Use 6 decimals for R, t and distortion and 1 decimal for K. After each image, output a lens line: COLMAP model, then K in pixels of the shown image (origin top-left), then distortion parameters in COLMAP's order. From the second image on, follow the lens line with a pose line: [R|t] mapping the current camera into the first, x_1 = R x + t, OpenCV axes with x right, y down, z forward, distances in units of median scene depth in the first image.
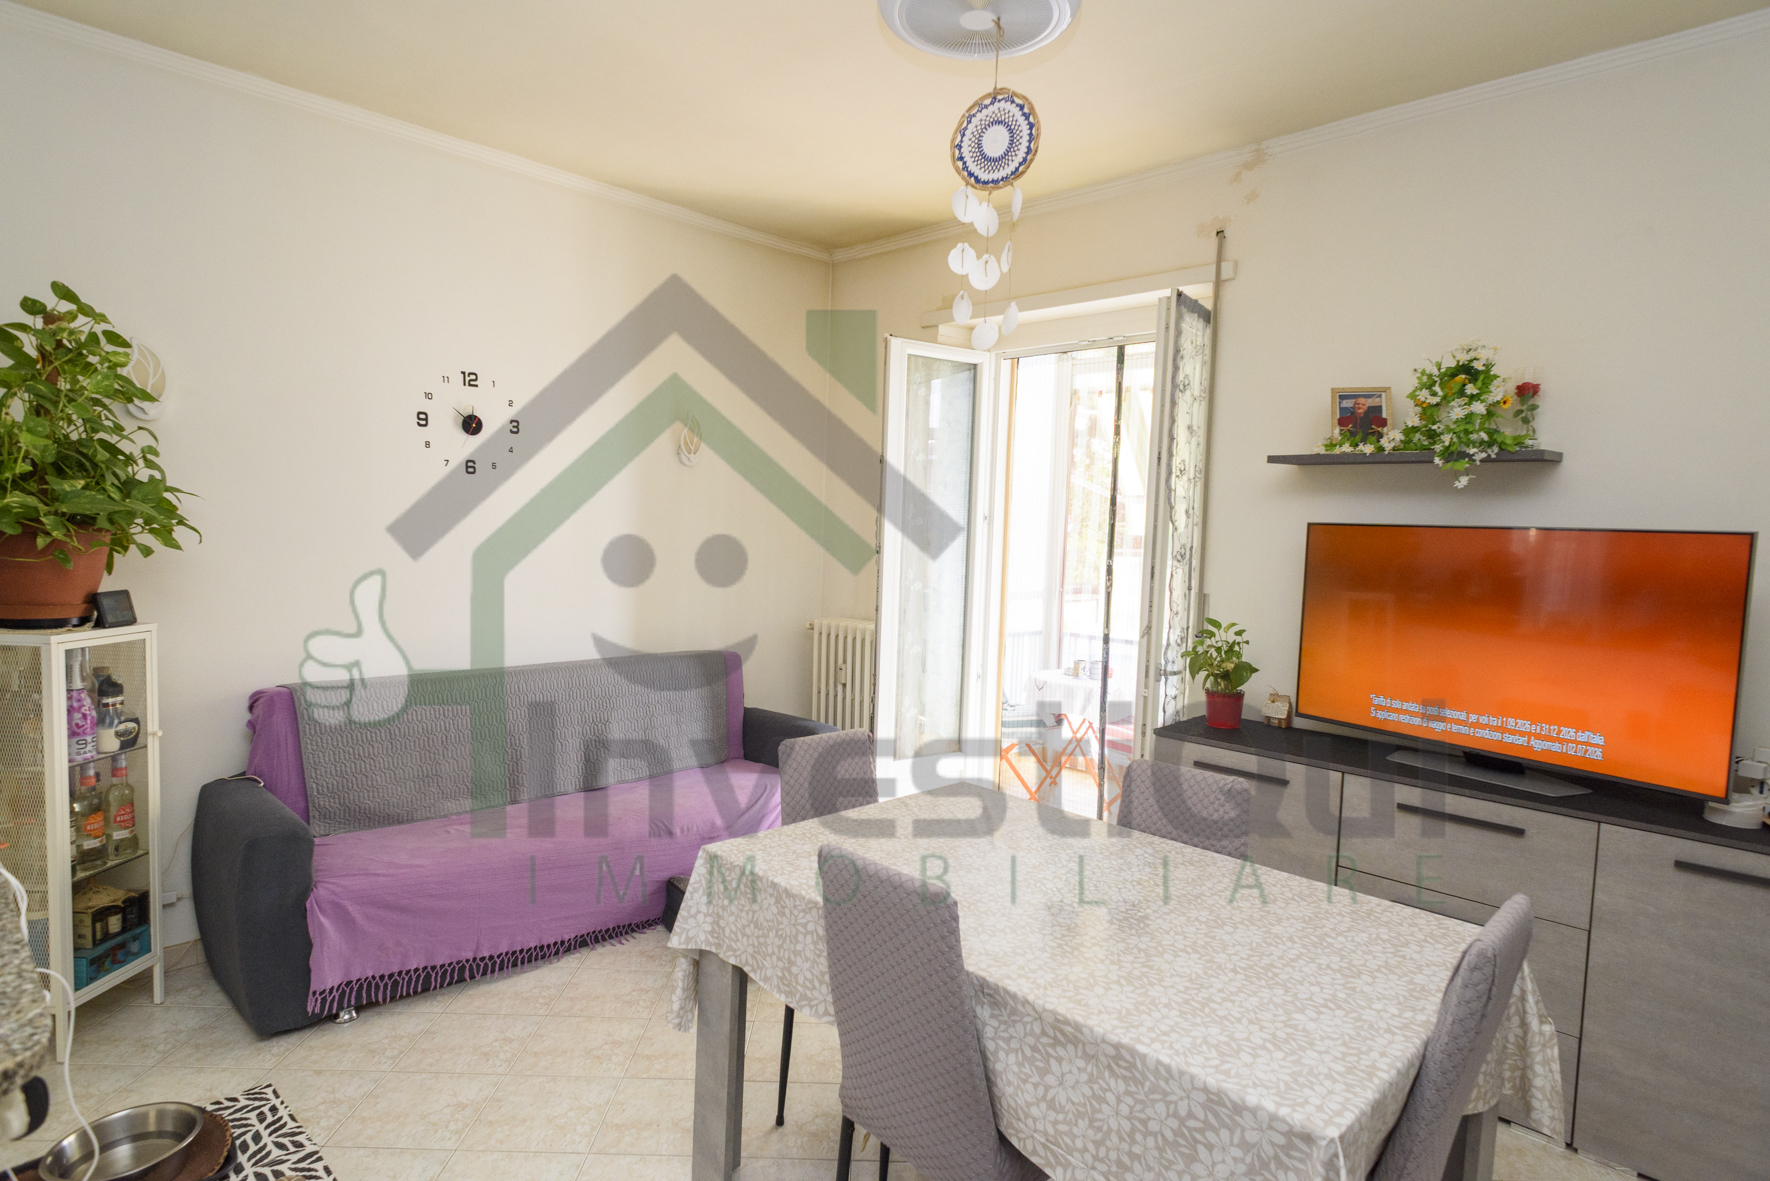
lens RADIAL K [[974.4, 0, 875.0], [0, 974.4, 591.0], [0, 0, 1]] dist [0.006689, -0.001184]
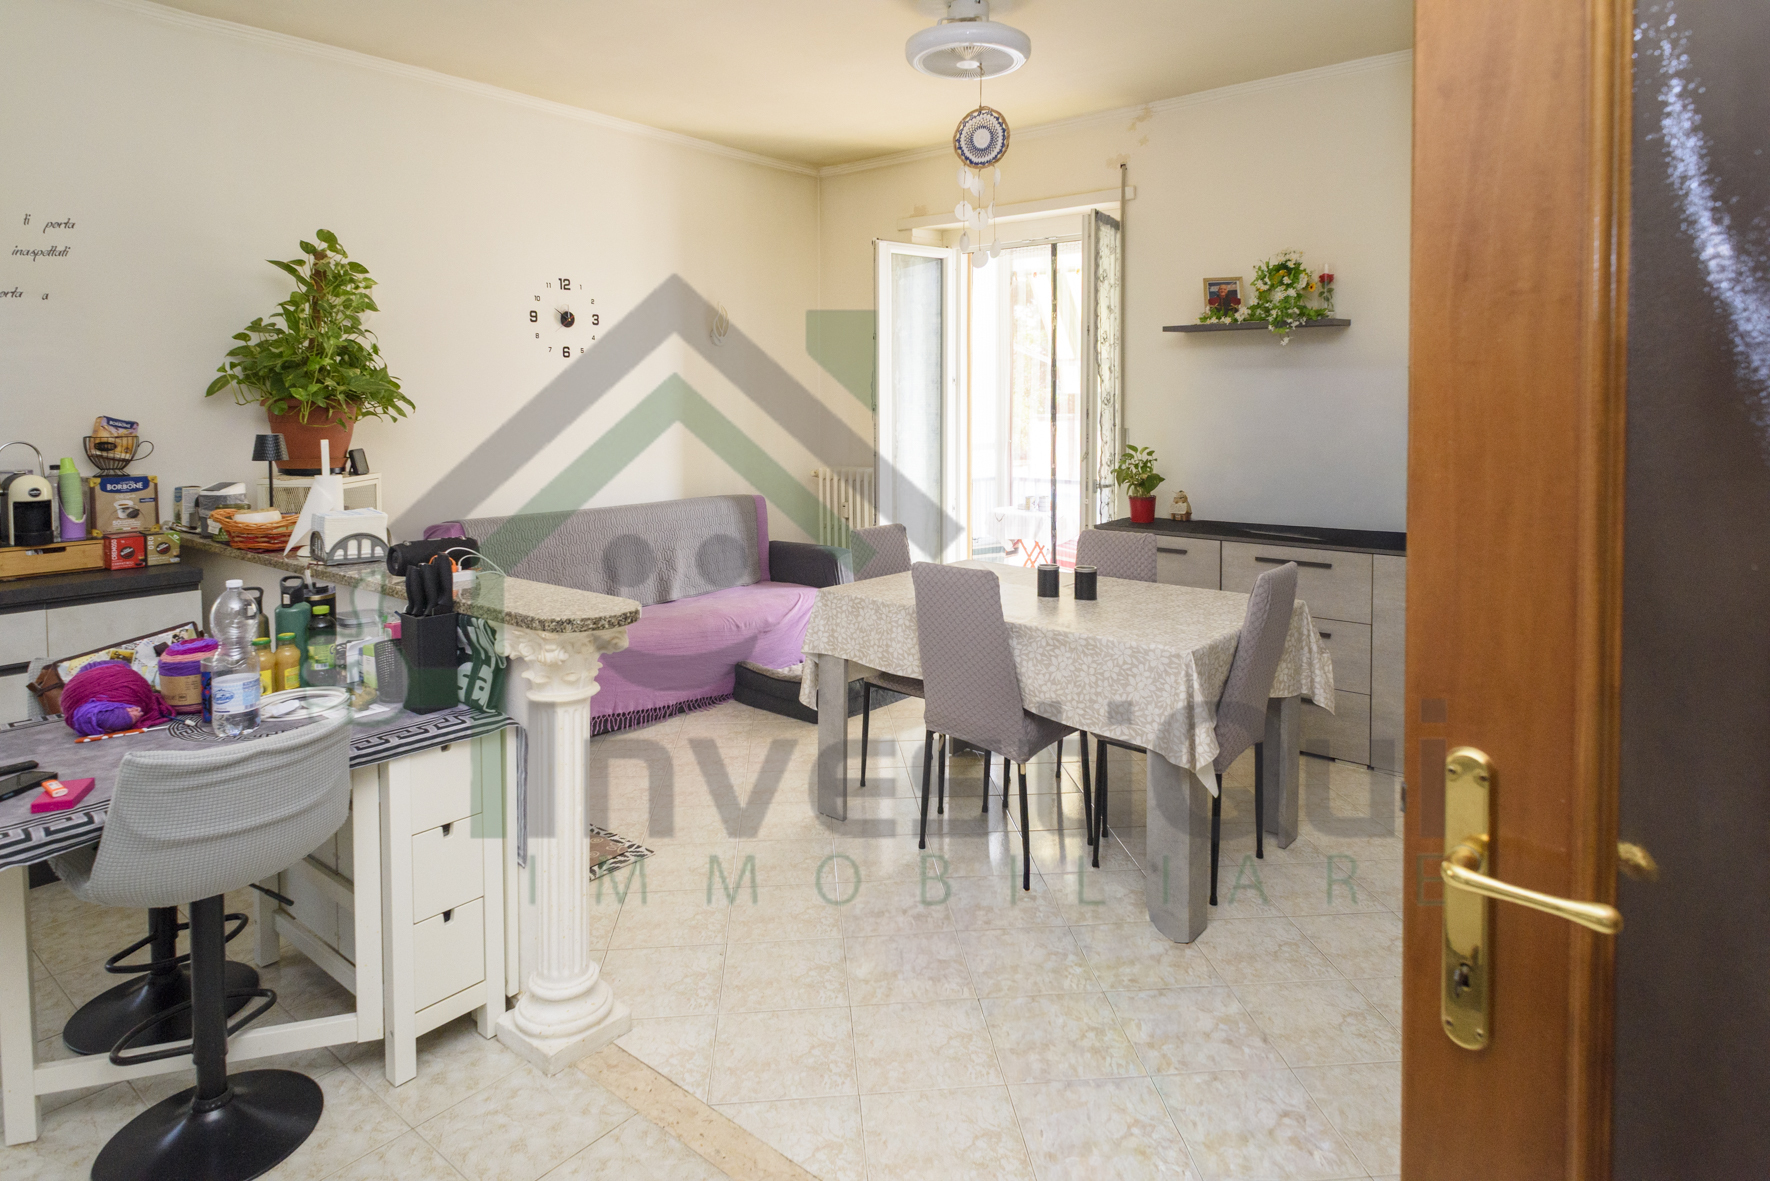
lens RADIAL K [[1049.5, 0, 907.7], [0, 1049.5, 443.0], [0, 0, 1]] dist [0.006688, 0.000649]
pose [[0.992567, -0.041007, 0.114581, -0.144947], [0.044099, 0.998725, -0.024580, 0.050718], [-0.113426, 0.029450, 0.993110, -0.460447]]
